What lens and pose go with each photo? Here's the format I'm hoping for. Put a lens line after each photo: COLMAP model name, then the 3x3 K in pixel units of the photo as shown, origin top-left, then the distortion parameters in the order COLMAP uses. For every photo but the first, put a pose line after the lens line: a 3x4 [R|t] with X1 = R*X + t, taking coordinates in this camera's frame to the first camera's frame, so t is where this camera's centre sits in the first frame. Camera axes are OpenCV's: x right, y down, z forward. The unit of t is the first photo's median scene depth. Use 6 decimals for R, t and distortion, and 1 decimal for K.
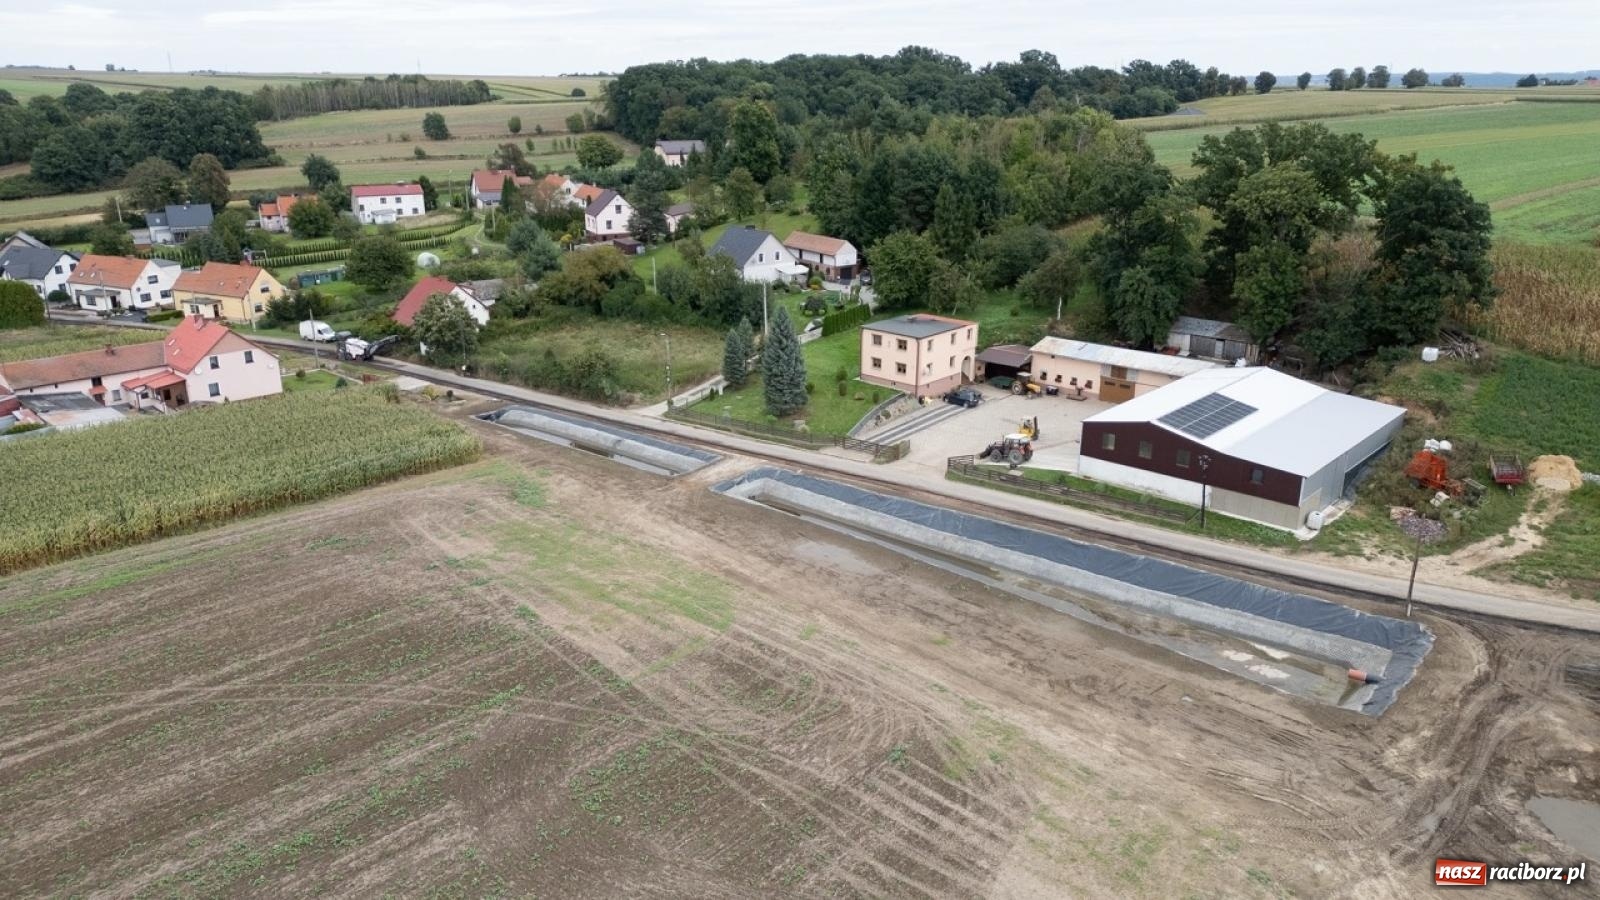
lens RADIAL K [[1111.8, 0, 800.2], [0, 1111.8, 446.5], [0, 0, 1]] dist [0.077447, -0.067639]
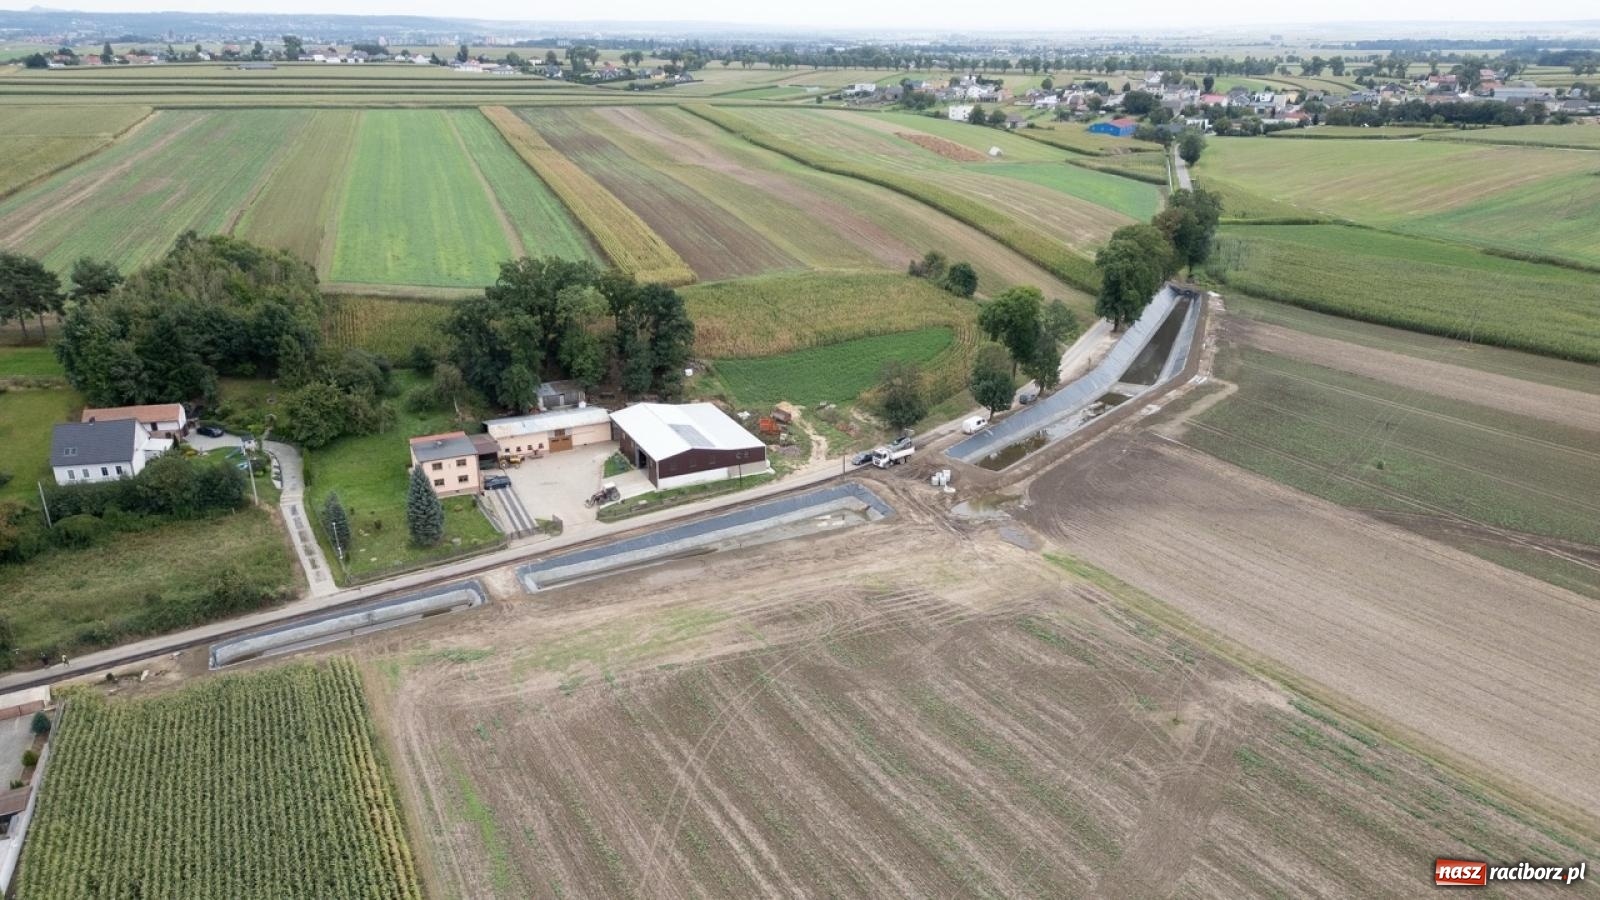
lens RADIAL K [[1111.8, 0, 801.9], [0, 1111.8, 450.9], [0, 0, 1]] dist [0.077447, -0.067639]
pose [[0.361982, -0.335766, 0.869615, -1.312861], [0.288890, 0.927356, 0.237809, -0.428454], [-0.886291, 0.165141, 0.432685, 0.018837]]
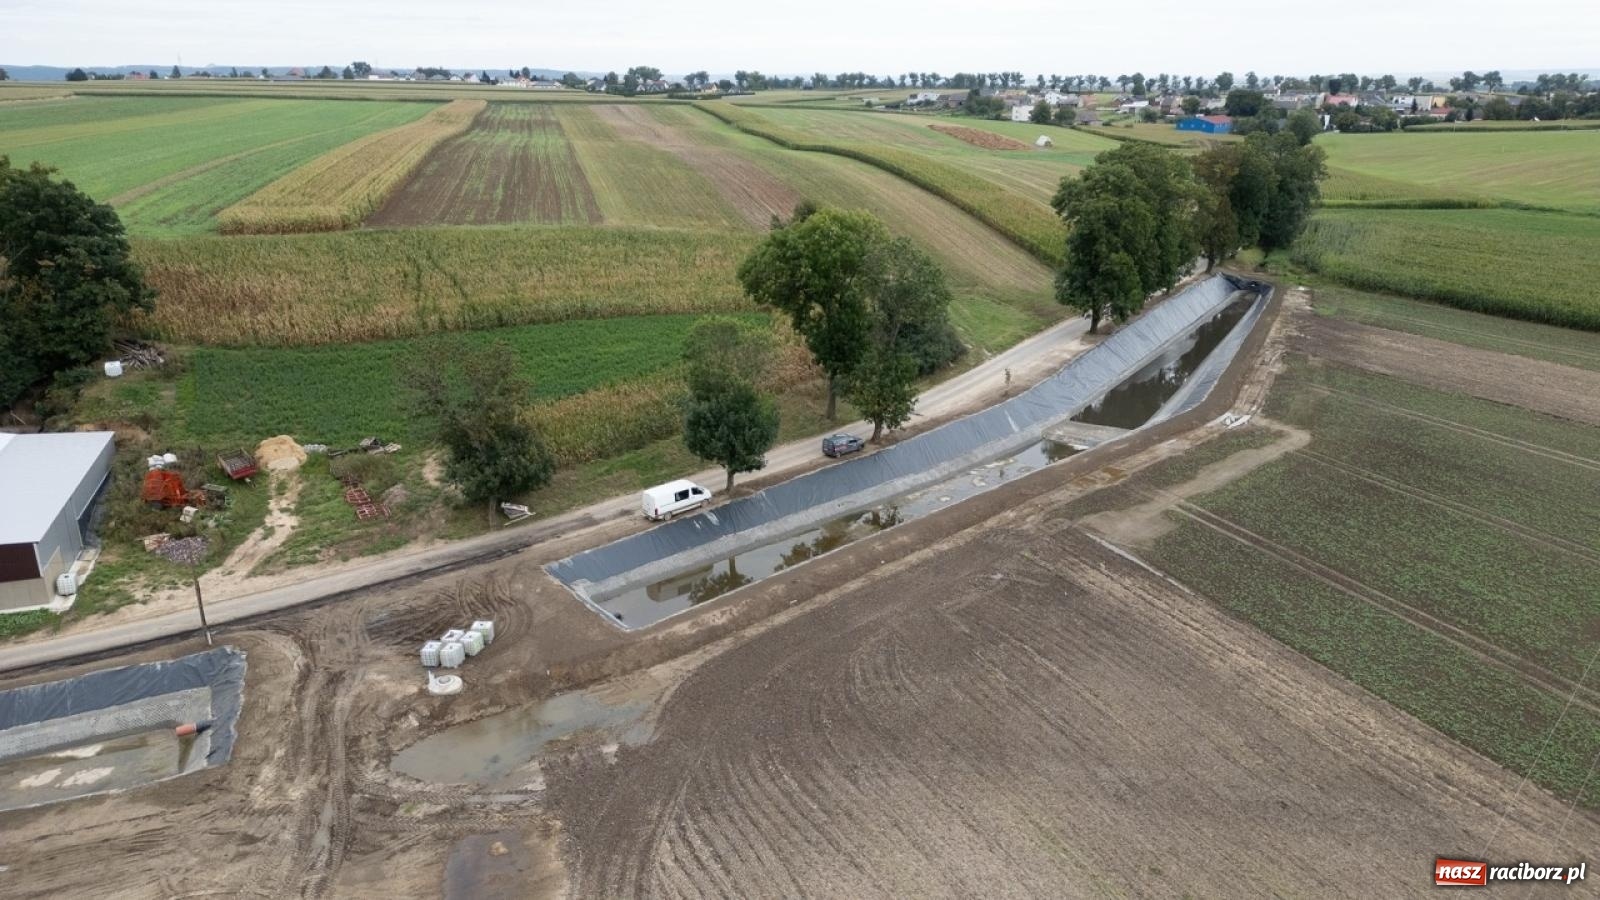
lens RADIAL K [[1111.8, 0, 809.8], [0, 1111.8, 448.3], [0, 0, 1]] dist [0.077447, -0.067639]
pose [[0.454417, -0.283162, 0.844585, 0.011646], [0.277990, 0.945859, 0.167547, -0.019776], [-0.846302, 0.158650, 0.508531, 0.059435]]
